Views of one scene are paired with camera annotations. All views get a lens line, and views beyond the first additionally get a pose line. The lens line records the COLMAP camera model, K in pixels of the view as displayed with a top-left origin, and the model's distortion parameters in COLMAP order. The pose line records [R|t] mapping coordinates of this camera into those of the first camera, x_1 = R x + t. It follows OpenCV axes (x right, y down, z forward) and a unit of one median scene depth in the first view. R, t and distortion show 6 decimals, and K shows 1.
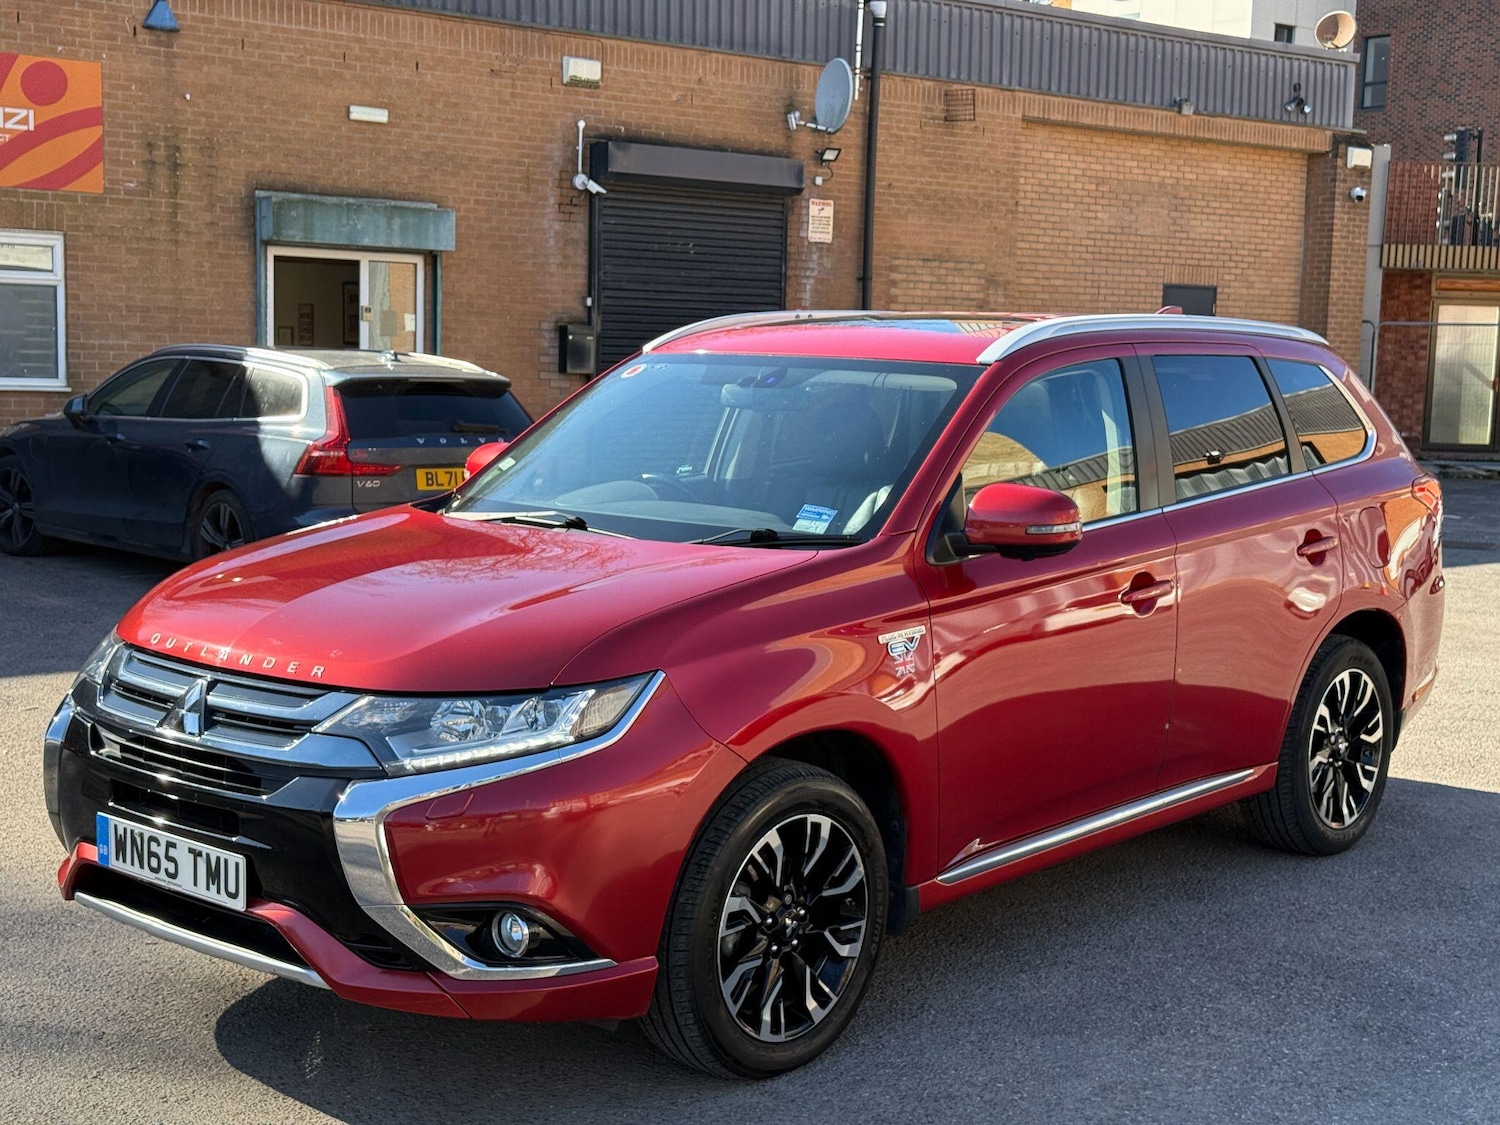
lens RADIAL K [[2067.5, 0, 755.4], [0, 2067.5, 592.3], [0, 0, 1]] dist [0.228863, -0.576203]
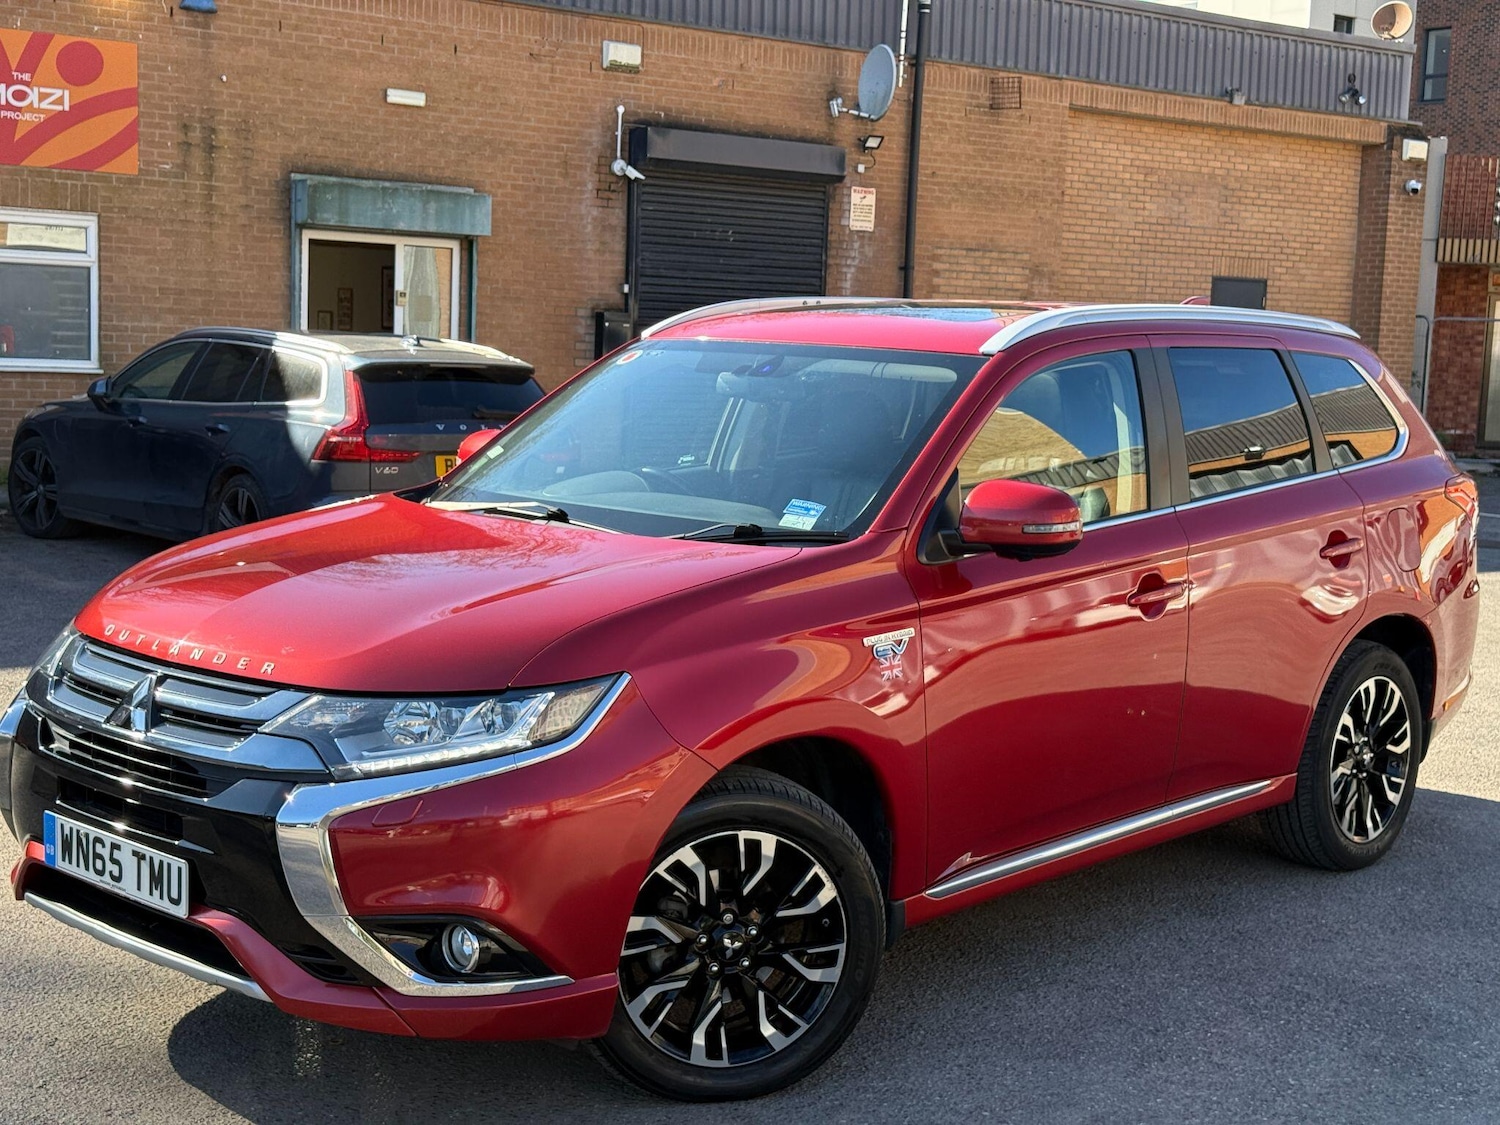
lens RADIAL K [[2070.2, 0, 752.9], [0, 2070.2, 576.5], [0, 0, 1]] dist [0.224662, -0.557915]
pose [[0.999589, 0.013571, -0.025252, 0.008262], [-0.013636, 0.999904, -0.002419, -0.001063], [0.025216, 0.002762, 0.999678, 0.011903]]
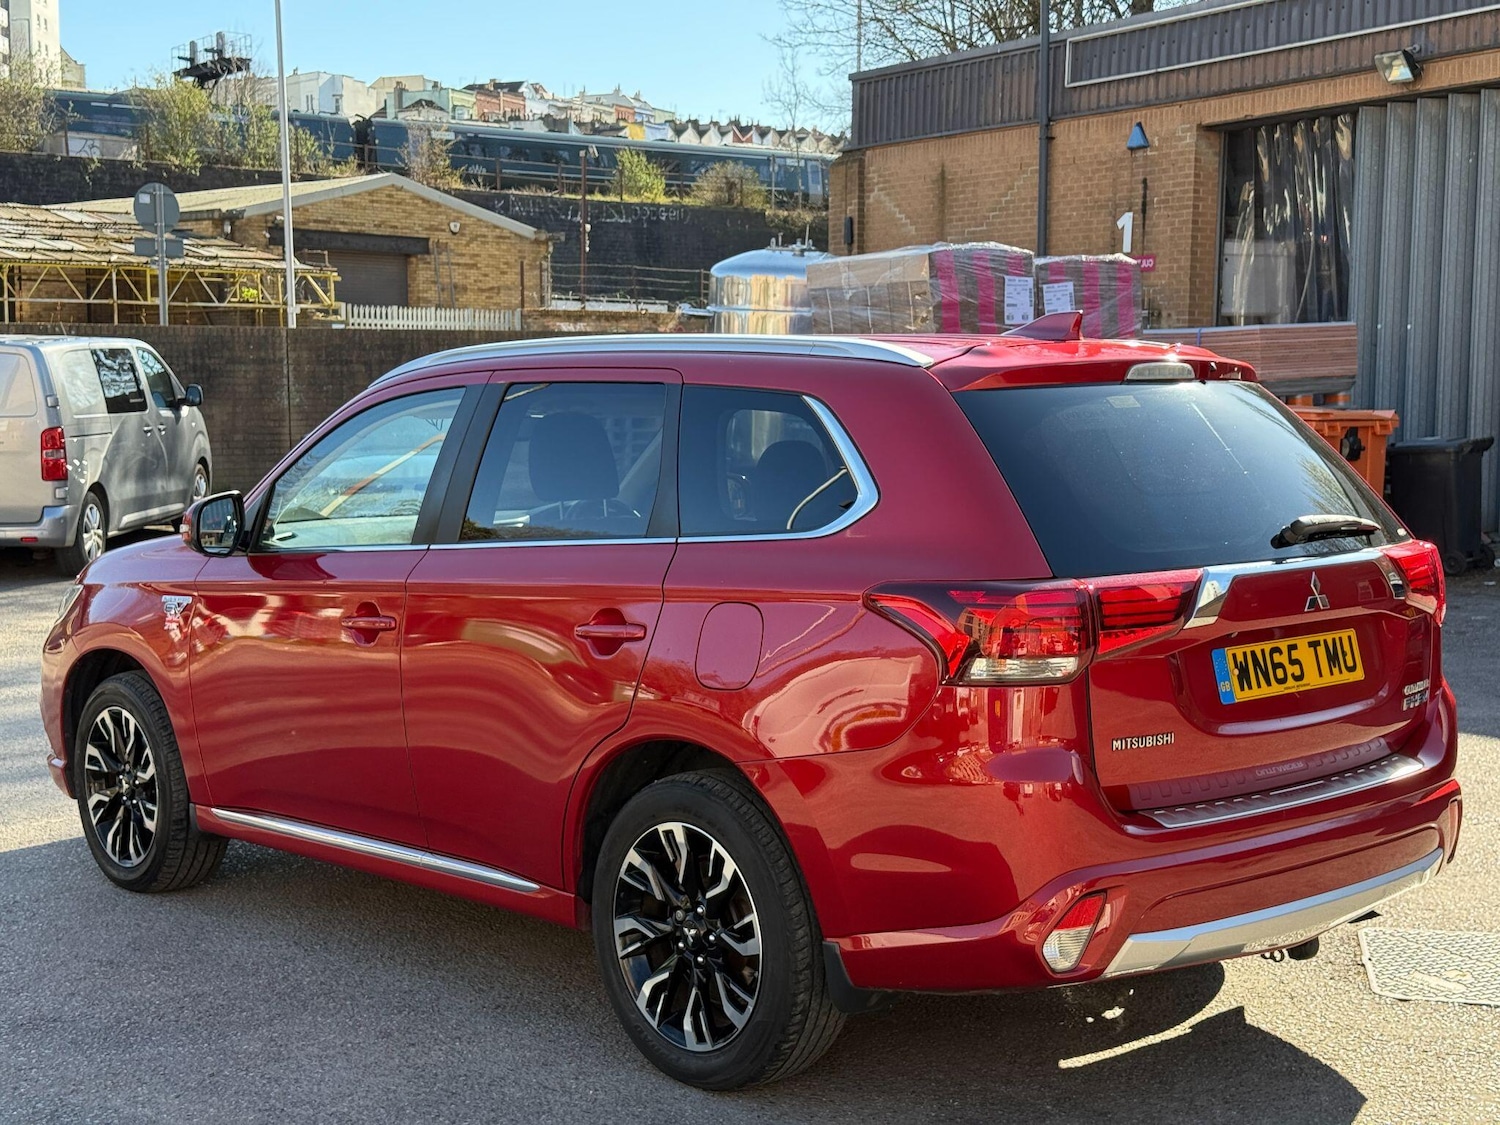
lens RADIAL K [[2084.9, 0, 750.0], [0, 2084.9, 562.5], [0, 0, 1]] dist [0.183071, -0.420358]
pose [[-0.101746, 0.061624, -0.992900, 0.354851], [-0.121699, 0.989812, 0.073903, -0.038035], [0.987338, 0.128354, -0.093210, 0.392130]]
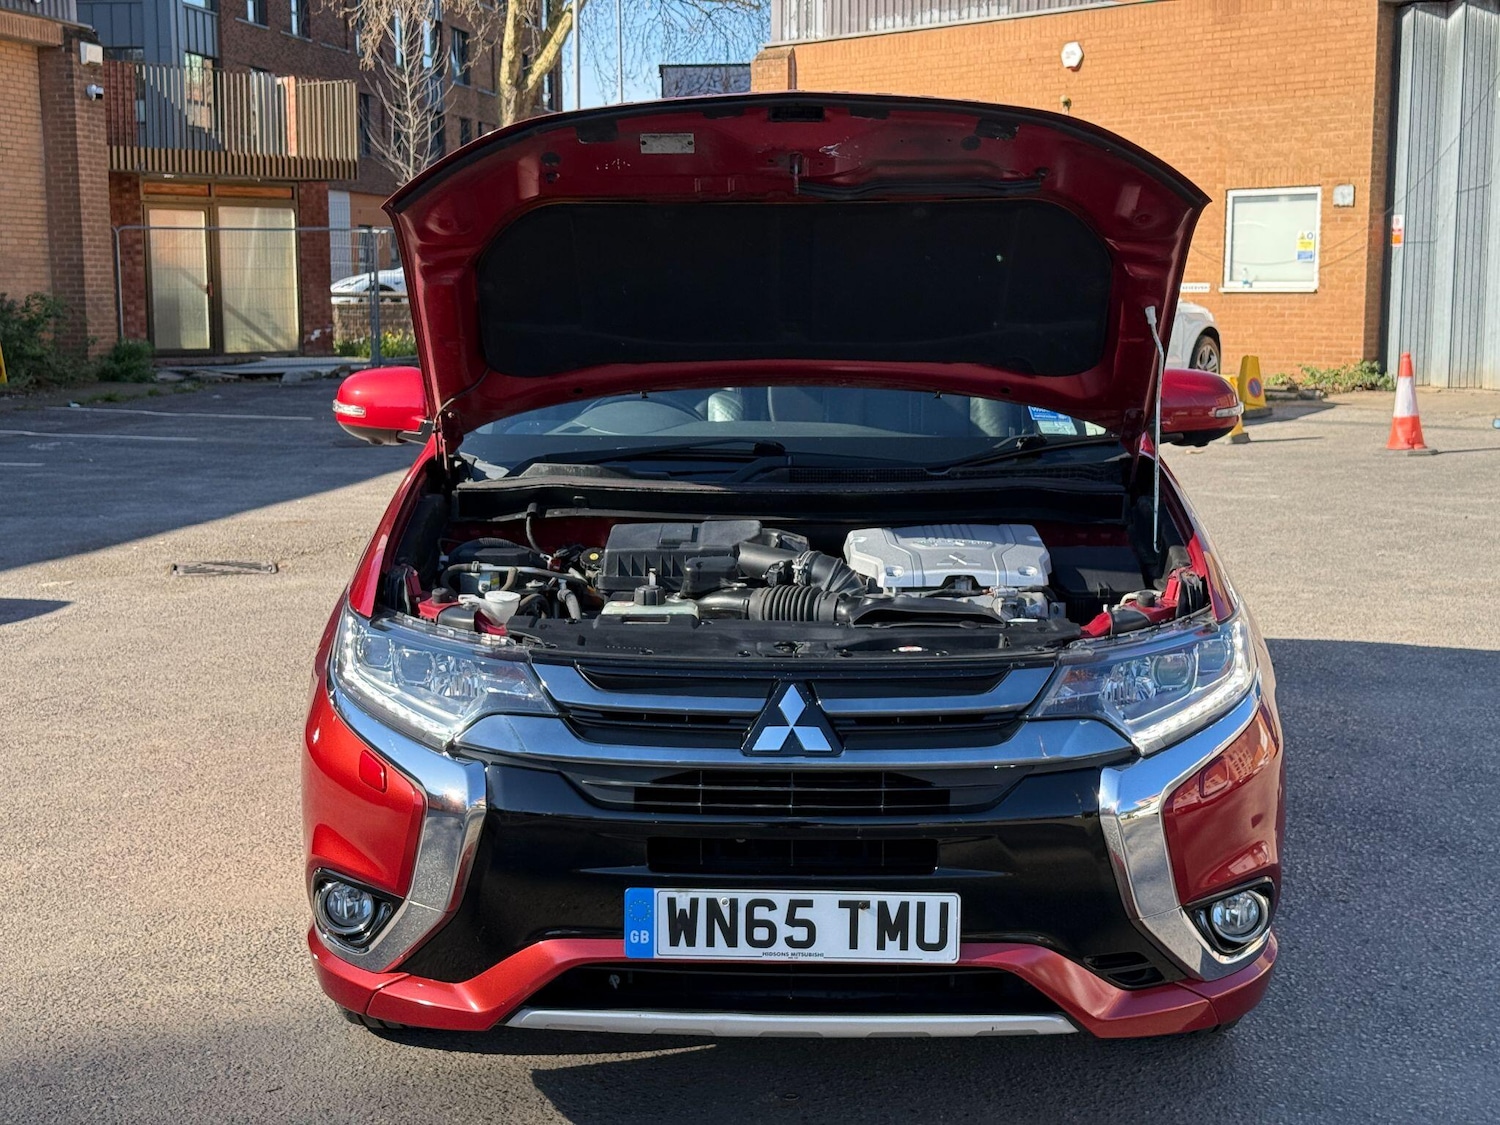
lens RADIAL K [[2084.9, 0, 750.0], [0, 2084.9, 562.5], [0, 0, 1]] dist [0.183071, -0.420358]
pose [[0.765646, -0.115107, 0.632880, -0.183890], [0.097020, 0.993269, 0.063281, -0.012821], [-0.635904, 0.012952, 0.771660, 0.102635]]
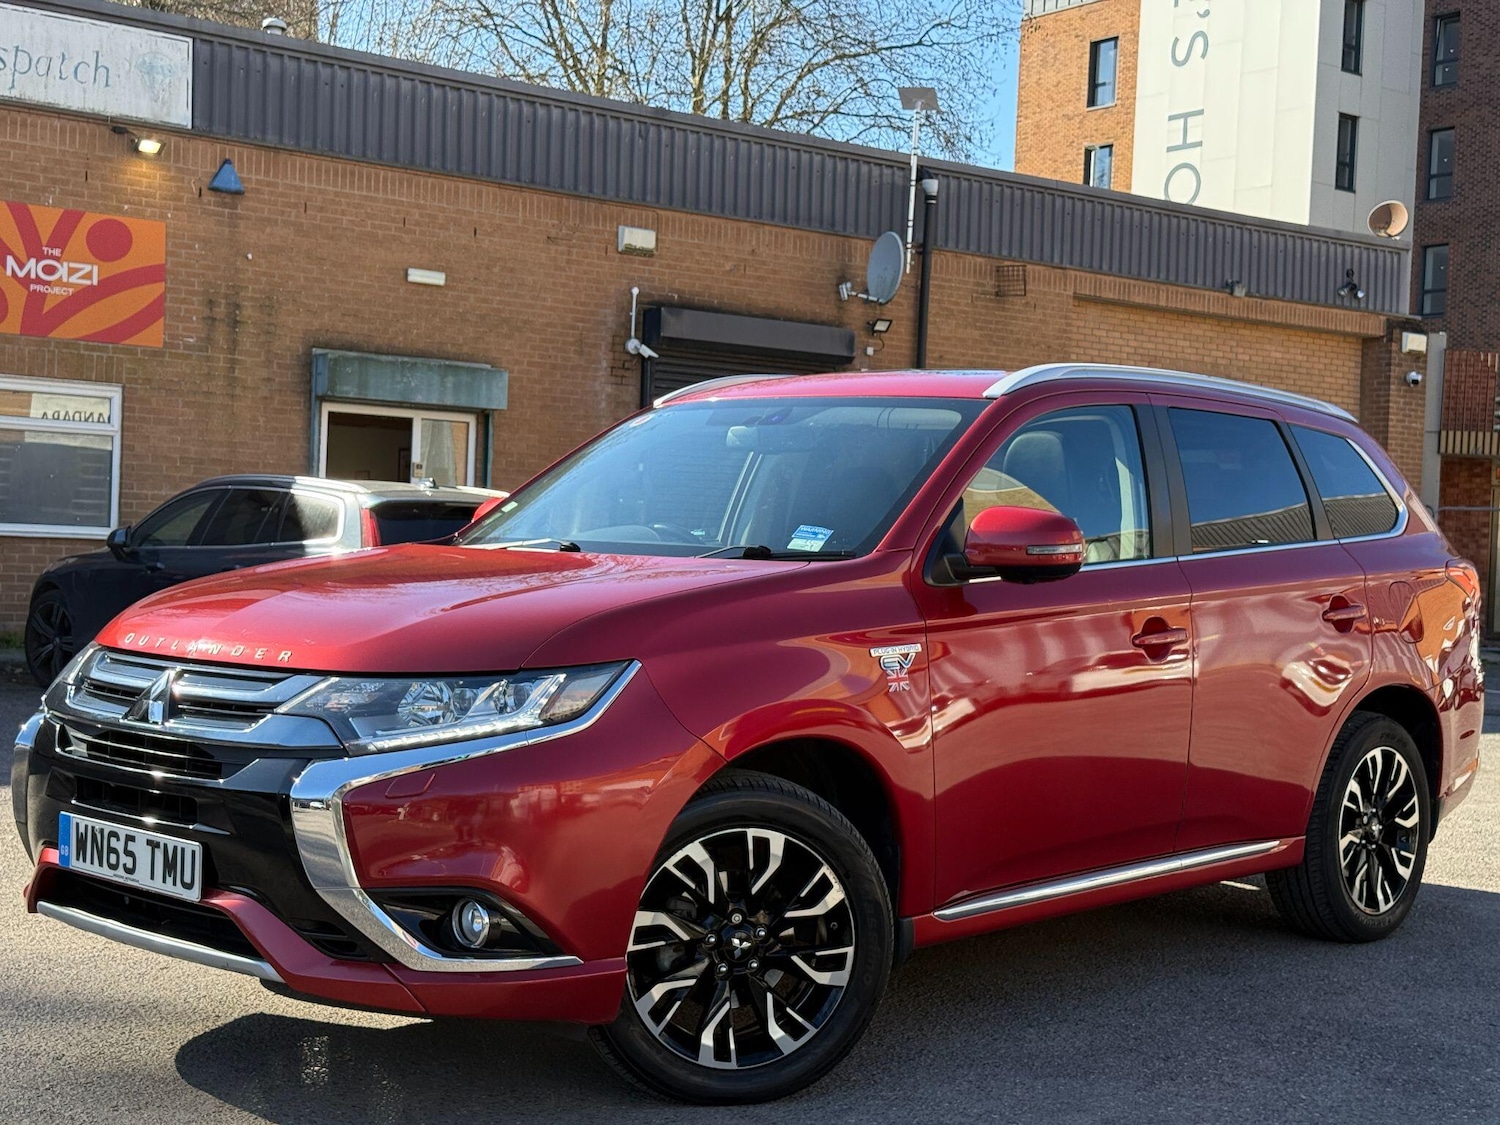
lens RADIAL K [[2076.4, 0, 757.0], [0, 2076.4, 593.7], [0, 0, 1]] dist [0.195199, -0.444115]
pose [[0.999480, 0.011537, -0.030104, 0.009067], [-0.014459, 0.995012, -0.098701, 0.024167], [0.028815, 0.099085, 0.994662, 0.008314]]
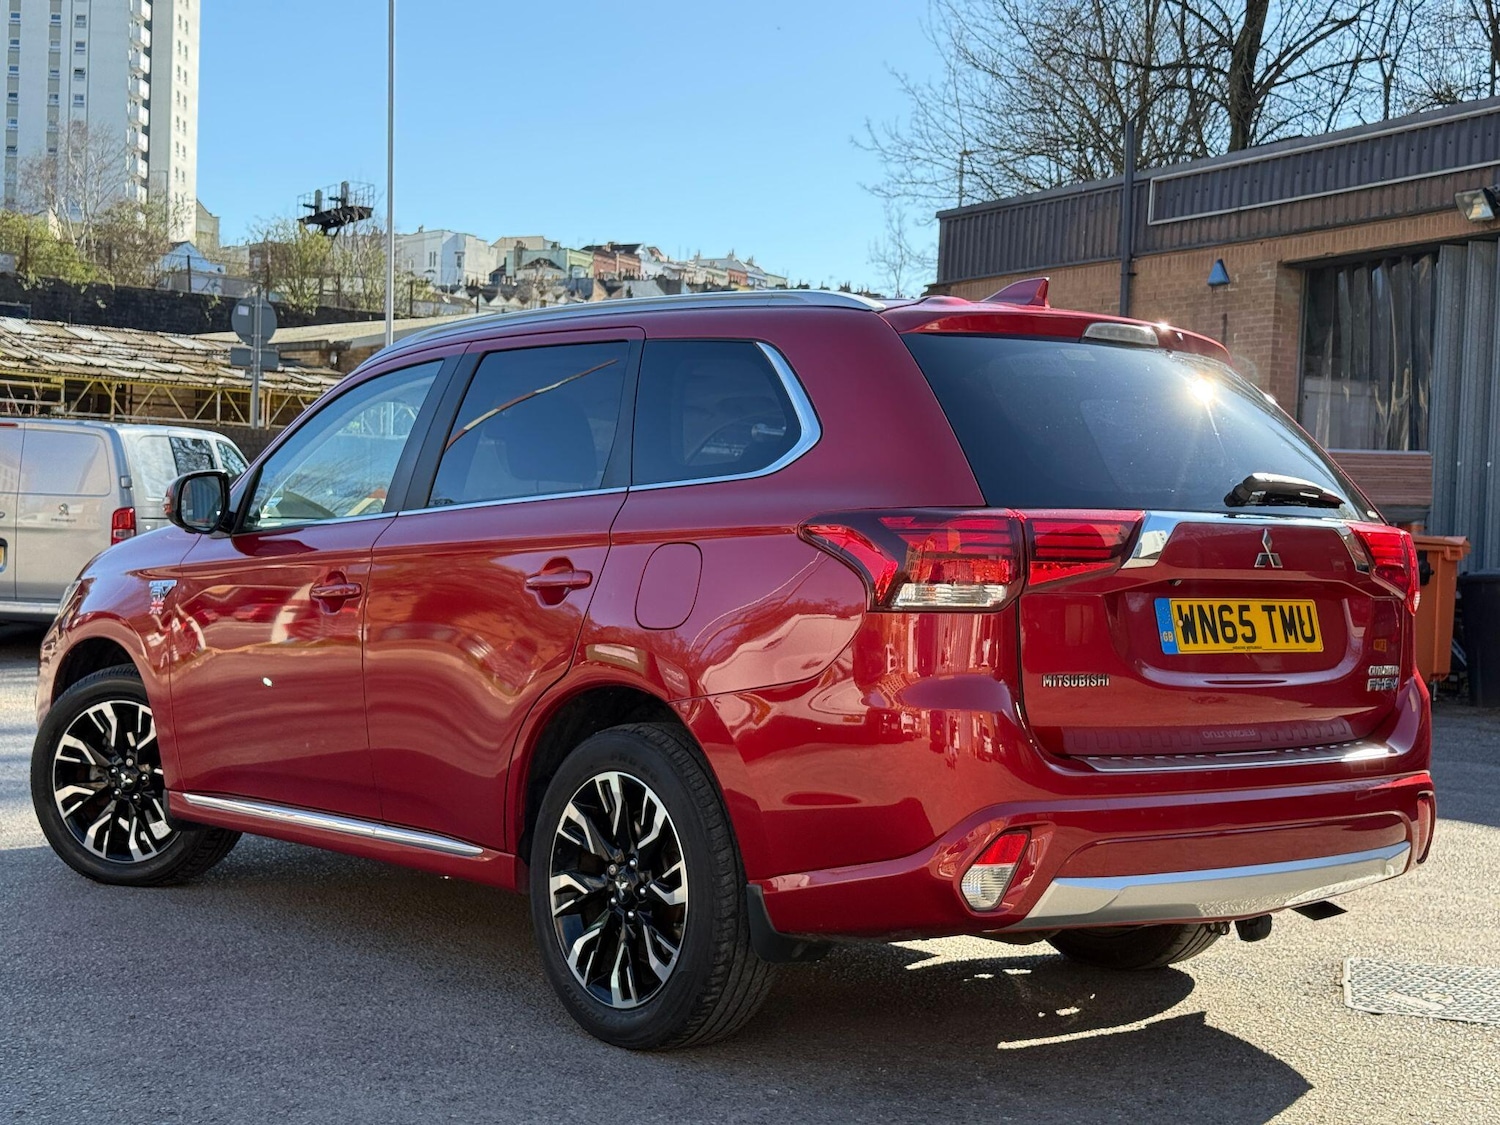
lens RADIAL K [[2091.9, 0, 750.7], [0, 2091.9, 539.4], [0, 0, 1]] dist [0.142393, -0.218531]
pose [[-0.148690, -0.030454, -0.988415, 0.350297], [-0.158245, 0.987378, -0.006617, -0.014879], [0.976140, 0.155428, -0.151632, 0.413475]]
